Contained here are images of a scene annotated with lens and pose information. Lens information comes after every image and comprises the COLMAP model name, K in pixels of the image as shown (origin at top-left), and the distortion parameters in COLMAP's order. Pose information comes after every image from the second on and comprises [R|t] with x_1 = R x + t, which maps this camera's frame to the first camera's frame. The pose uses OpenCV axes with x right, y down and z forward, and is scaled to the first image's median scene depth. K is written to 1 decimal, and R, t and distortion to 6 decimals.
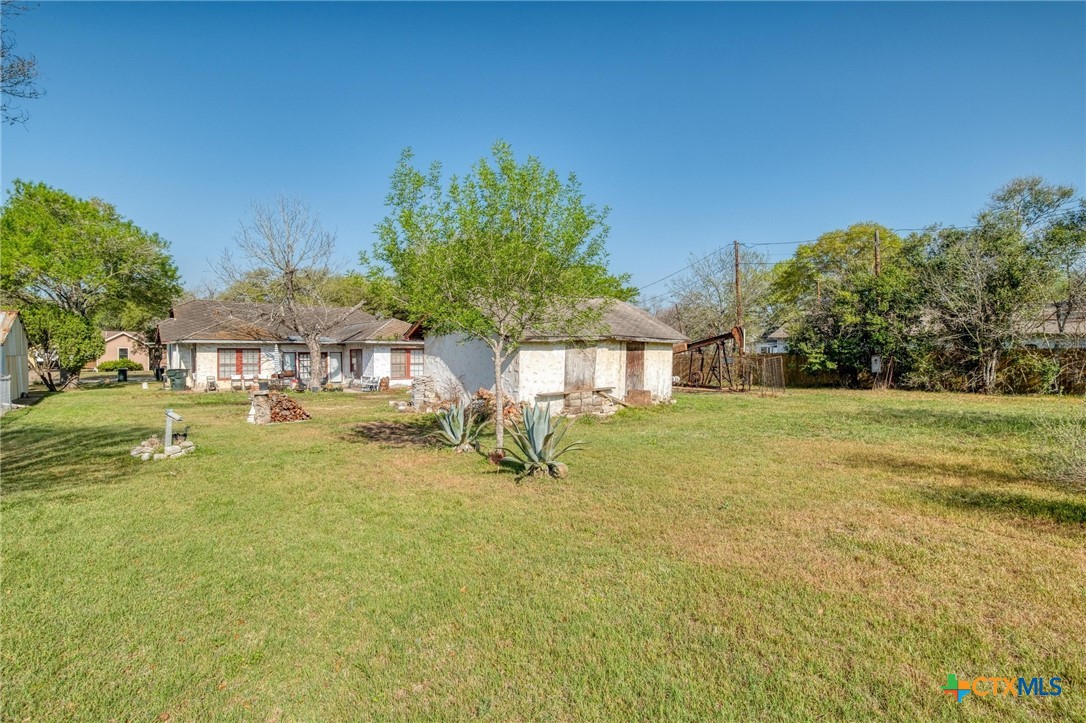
lens RADIAL K [[537.0, 0, 542.3], [0, 537.0, 355.2], [0, 0, 1]] dist [-0.002781, -0.000215]
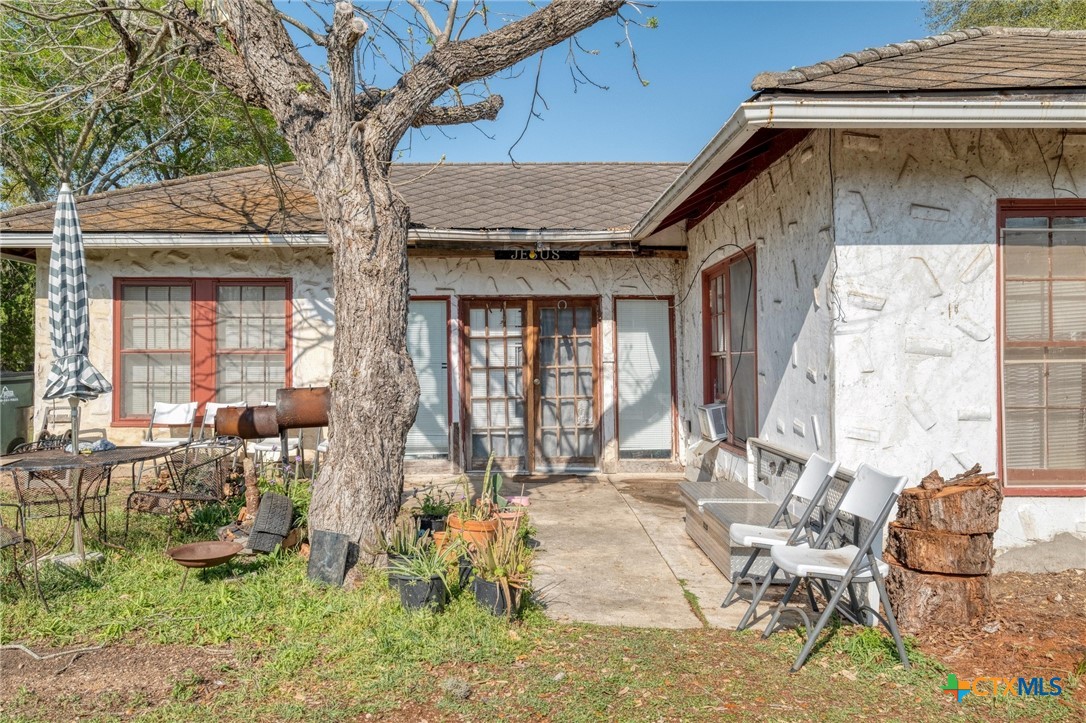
lens RADIAL K [[811.7, 0, 542.9], [0, 811.7, 360.3], [0, 0, 1]] dist [0.004964, 0.001143]
pose [[0.780327, -0.001341, -0.625370, -0.251615], [-0.004994, 0.999952, -0.008376, 0.021125], [0.625351, 0.009659, 0.780284, 0.816352]]
